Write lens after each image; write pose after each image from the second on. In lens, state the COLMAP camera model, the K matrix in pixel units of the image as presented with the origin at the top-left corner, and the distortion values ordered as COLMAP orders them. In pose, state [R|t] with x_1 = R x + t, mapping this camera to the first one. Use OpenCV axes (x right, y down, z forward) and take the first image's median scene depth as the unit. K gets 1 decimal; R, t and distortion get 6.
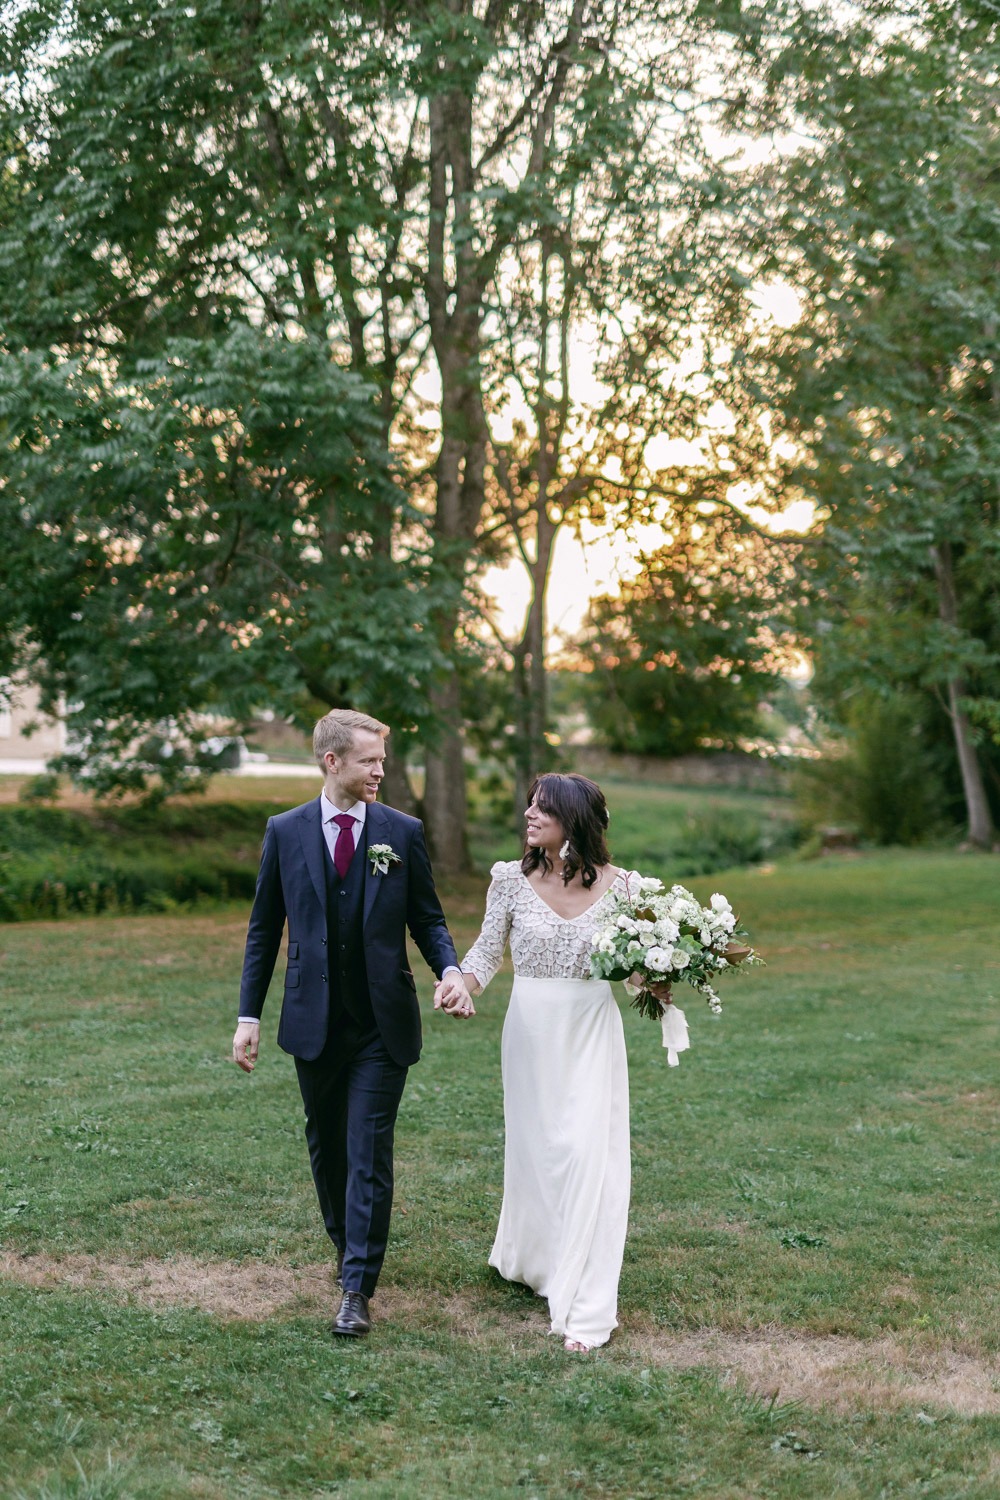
lens RADIAL K [[2169.2, 0, 499.2], [0, 2169.2, 747.6], [0, 0, 1]] dist [0.060068, 0.000000]
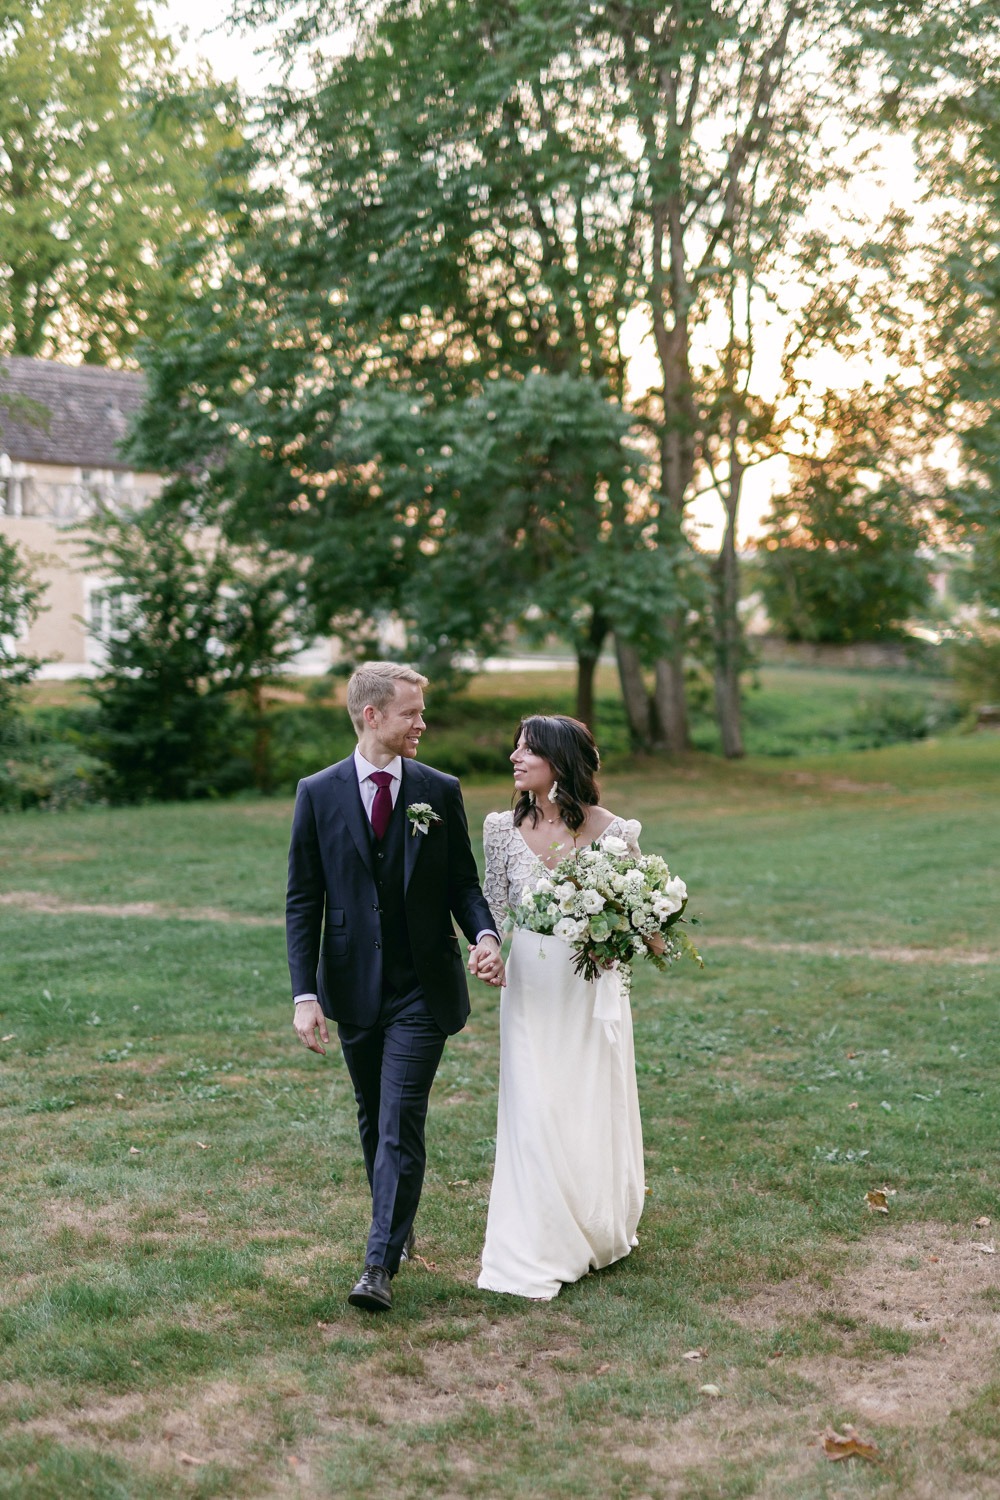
lens RADIAL K [[2169.2, 0, 497.6], [0, 2169.2, 756.0], [0, 0, 1]] dist [0.060068, 0.000000]
pose [[0.996554, -0.022123, -0.079937, -0.014868], [0.026645, 0.998078, 0.055950, -0.009116], [0.078545, -0.057887, 0.995228, -0.188955]]
